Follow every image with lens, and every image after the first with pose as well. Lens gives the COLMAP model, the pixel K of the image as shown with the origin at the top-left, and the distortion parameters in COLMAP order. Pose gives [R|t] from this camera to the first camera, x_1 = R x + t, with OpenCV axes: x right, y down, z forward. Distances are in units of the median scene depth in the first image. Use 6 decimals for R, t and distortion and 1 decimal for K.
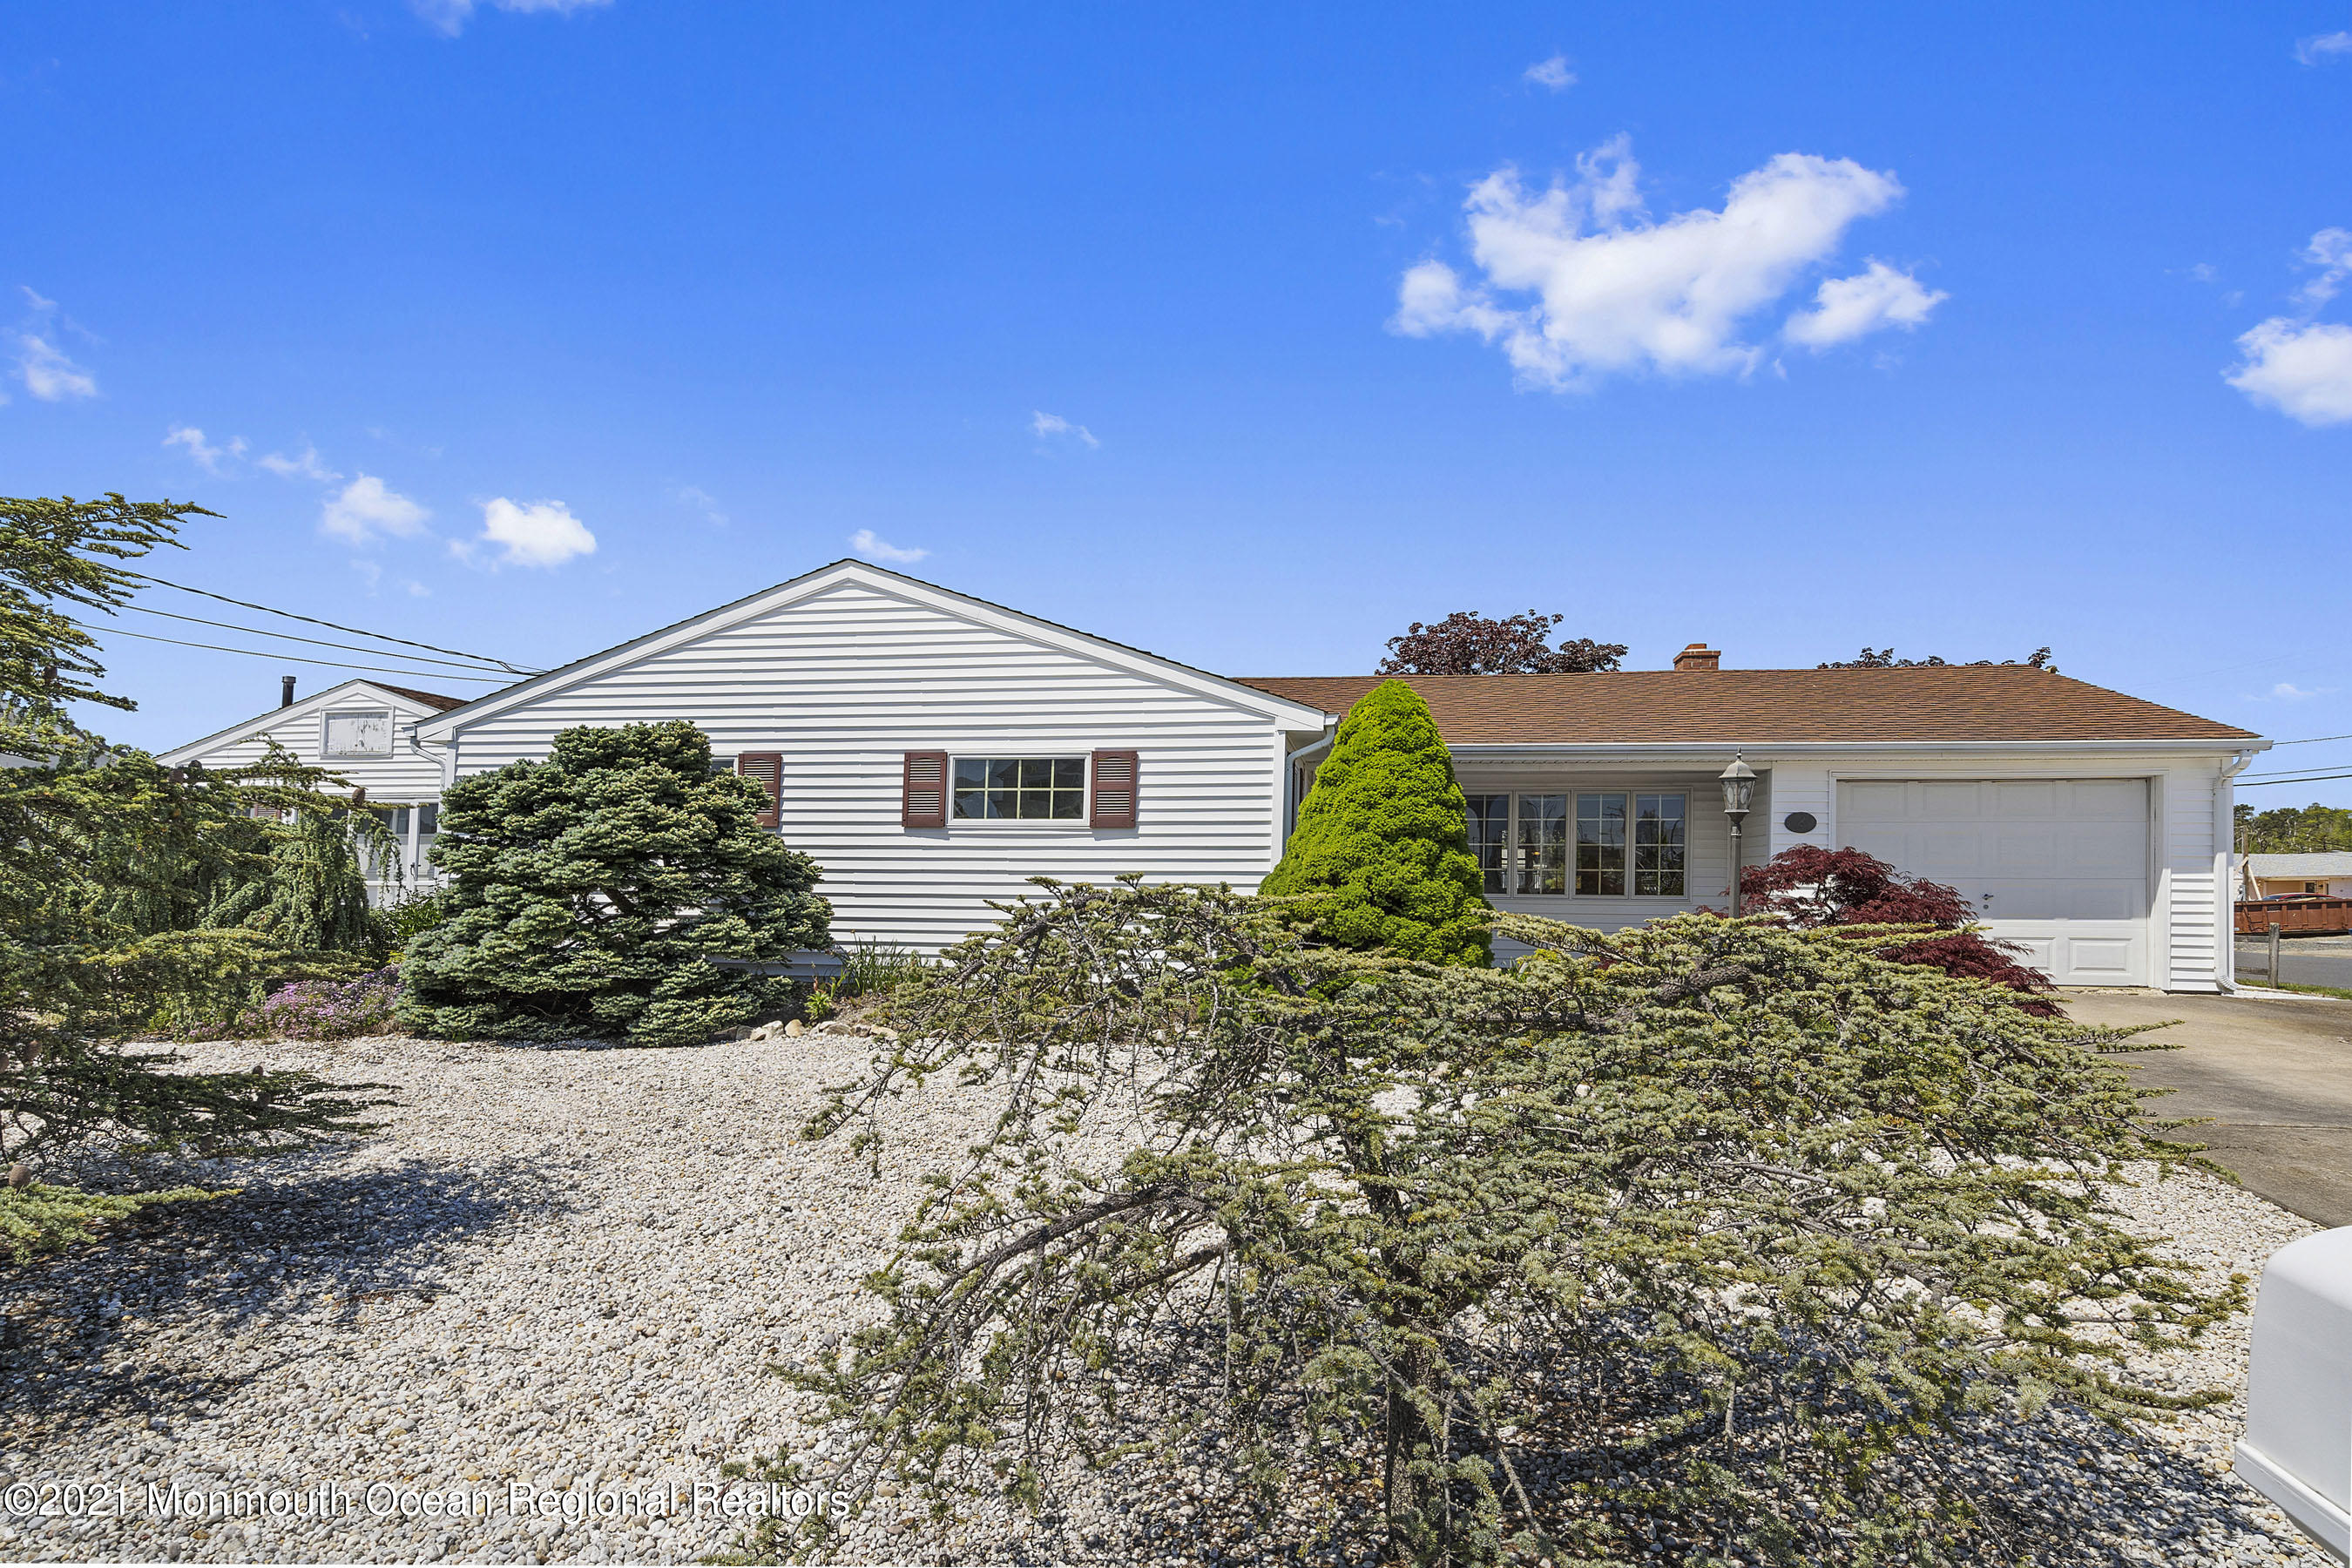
lens RADIAL K [[1216.2, 0, 1177.9], [0, 1216.2, 823.9], [0, 0, 1]] dist [-0.002121, -0.000352]
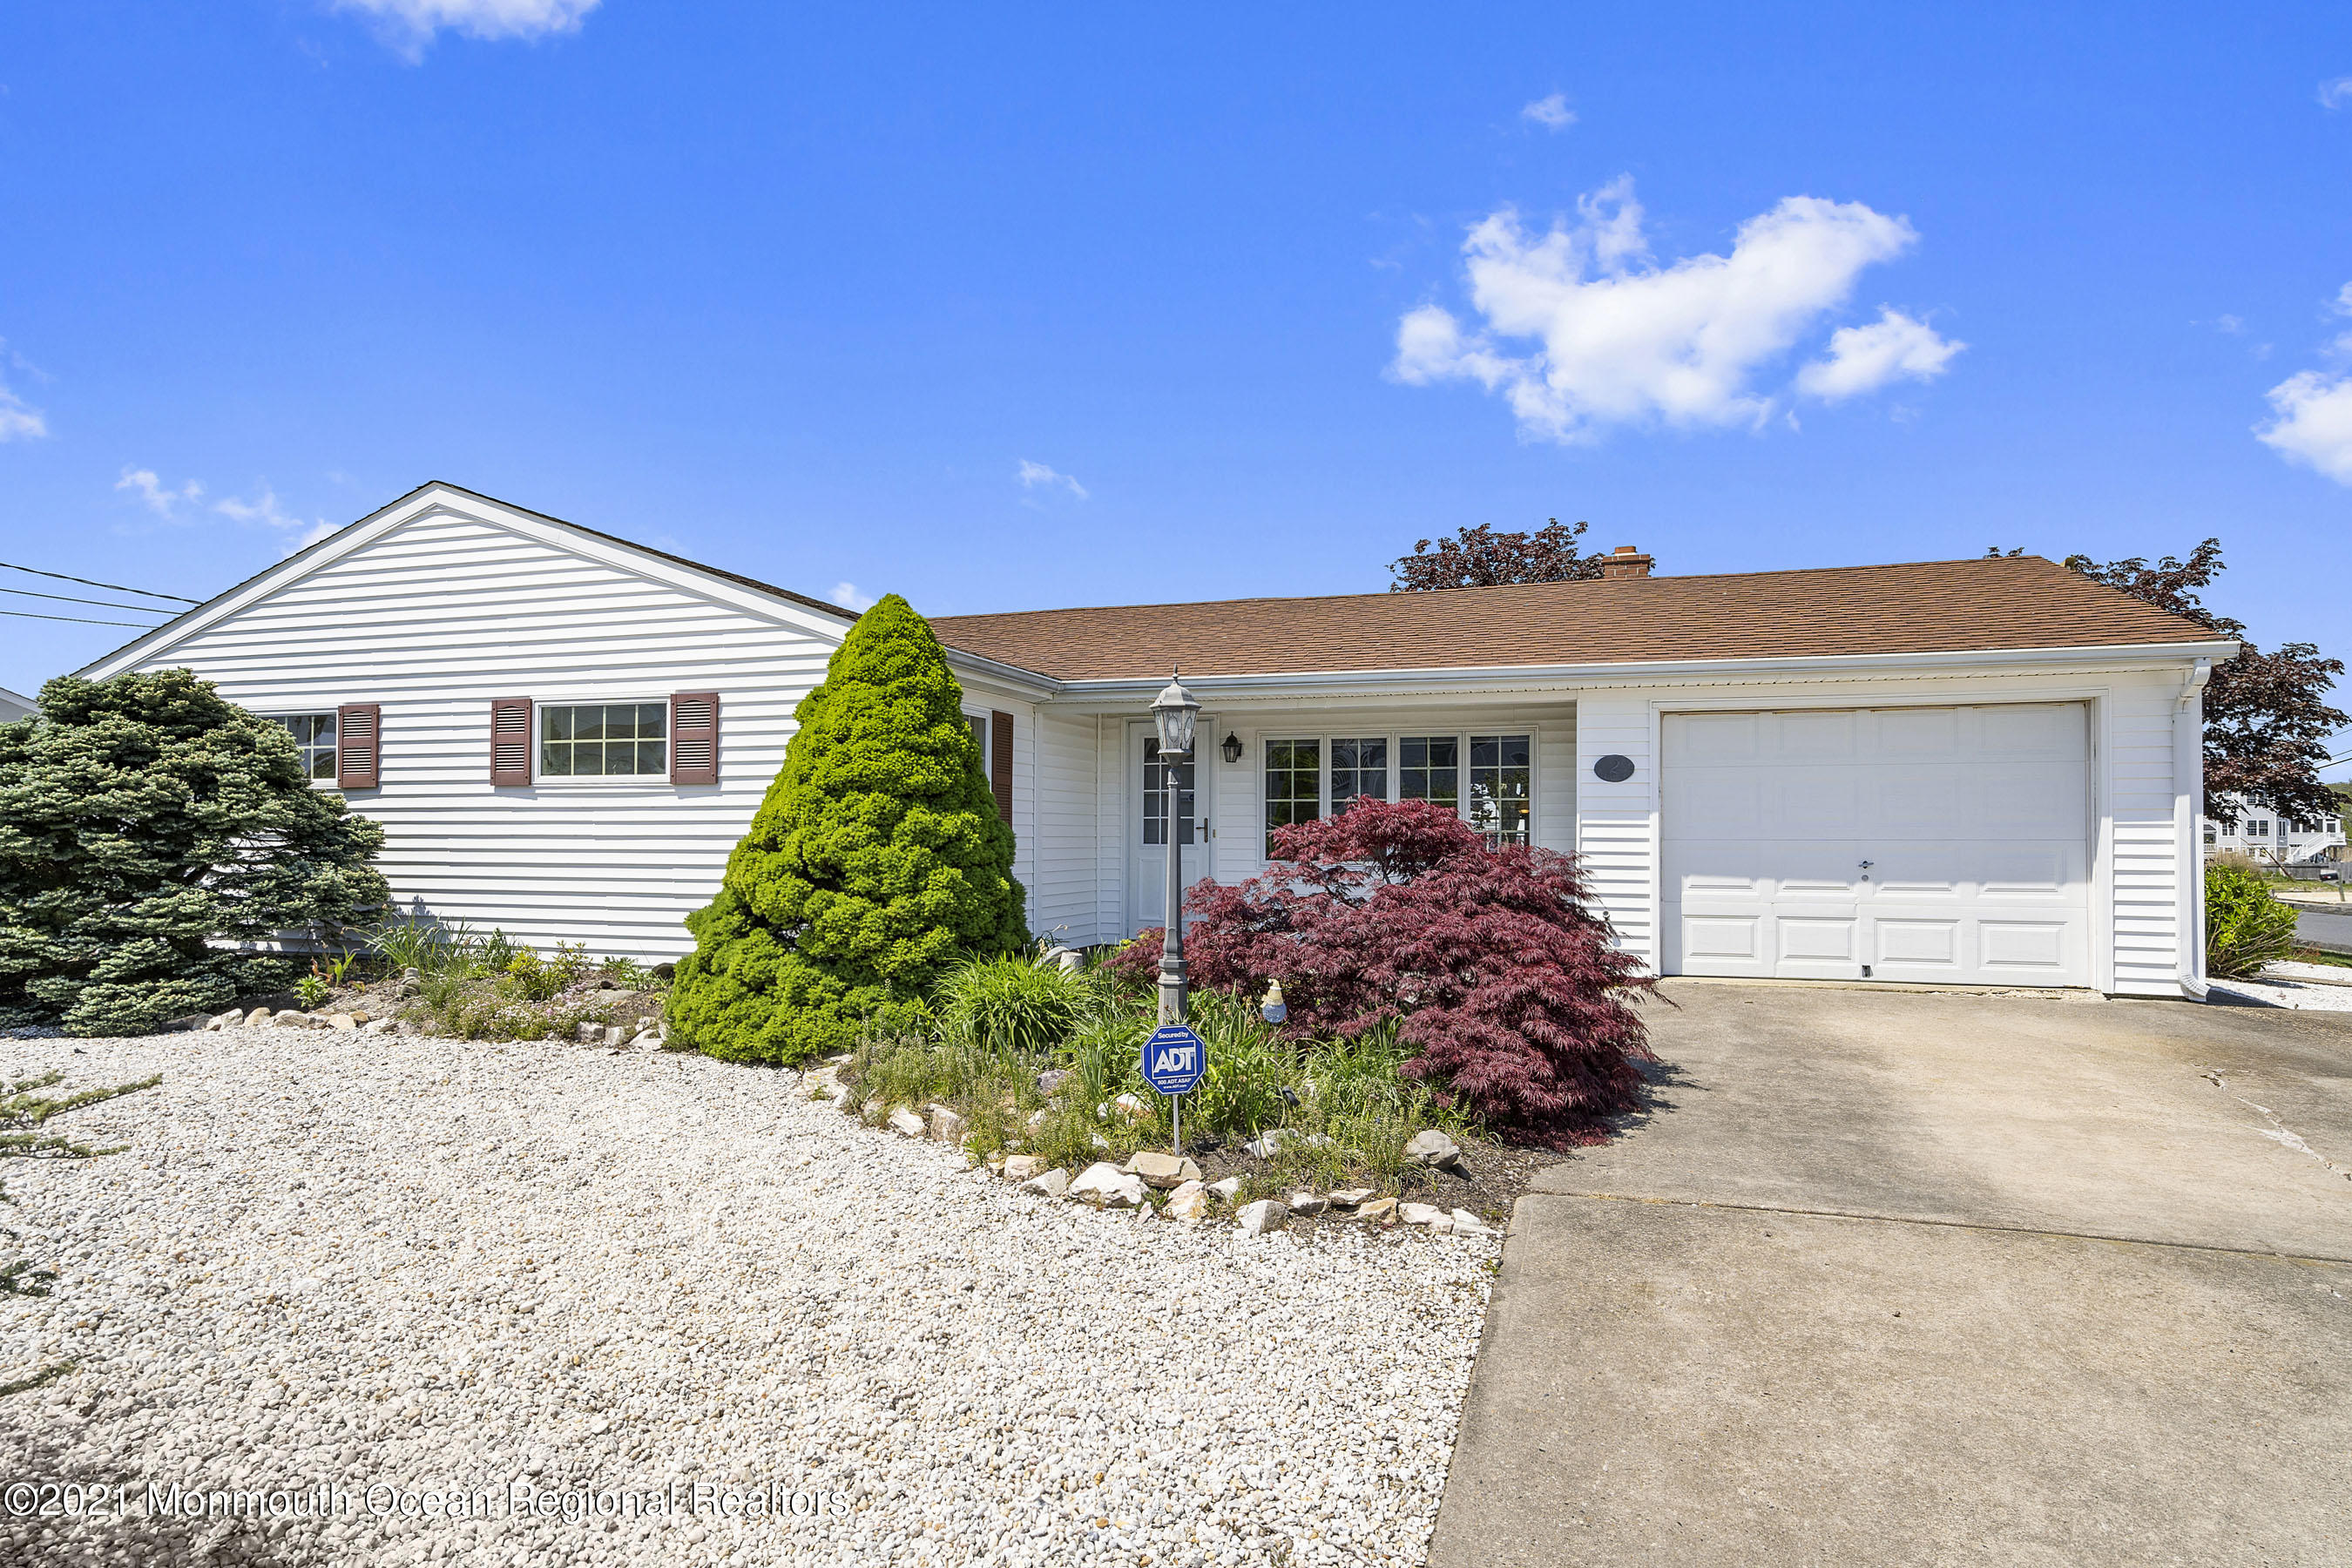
lens RADIAL K [[1334.1, 0, 1176.0], [0, 1334.1, 784.0], [0, 0, 1]] dist [-0.001178, 0.000297]
pose [[0.987527, -0.010867, -0.157075, 0.429997], [0.010924, 0.999940, -0.000502, 0.007216], [0.157071, -0.001220, 0.987587, 0.140928]]
